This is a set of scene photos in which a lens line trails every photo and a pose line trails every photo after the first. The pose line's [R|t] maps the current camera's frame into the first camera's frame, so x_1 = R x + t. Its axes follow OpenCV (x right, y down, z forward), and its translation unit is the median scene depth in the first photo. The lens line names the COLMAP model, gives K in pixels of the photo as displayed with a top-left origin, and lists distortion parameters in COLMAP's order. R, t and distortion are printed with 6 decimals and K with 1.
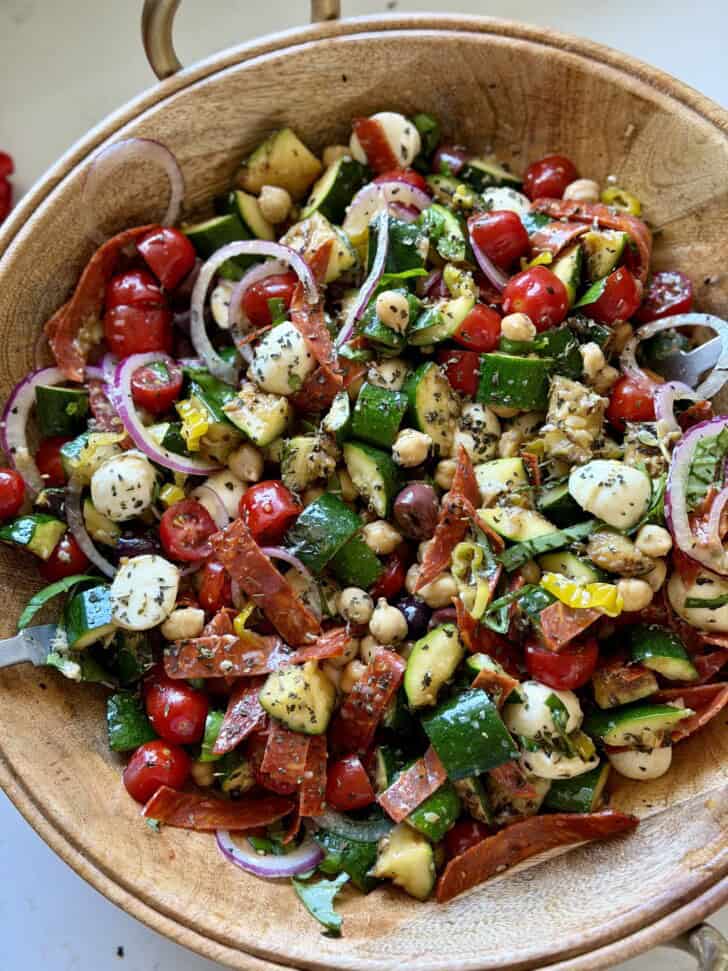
lens RADIAL K [[1417.3, 0, 364.0], [0, 1417.3, 485.5], [0, 0, 1]] dist [0.124414, -0.053539]
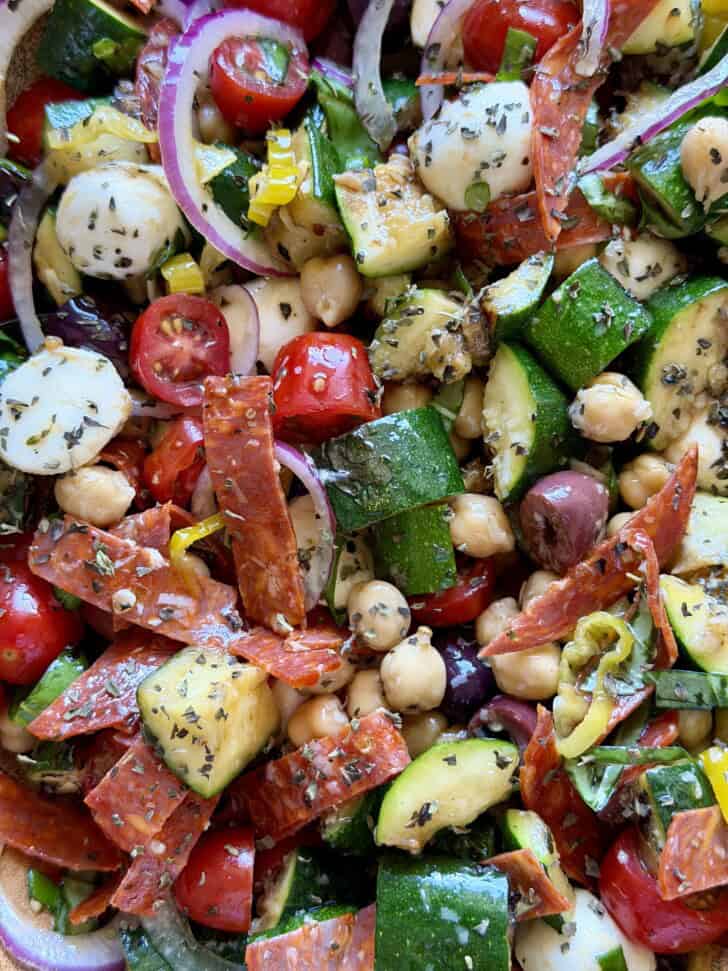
lens RADIAL K [[1417.3, 0, 364.0], [0, 1417.3, 485.5], [0, 0, 1]] dist [0.124414, -0.053539]
pose [[0.877220, 0.477835, -0.046453, -0.009362], [-0.464392, 0.869098, 0.170320, -0.050033], [0.121757, -0.127836, 0.984293, 0.457691]]
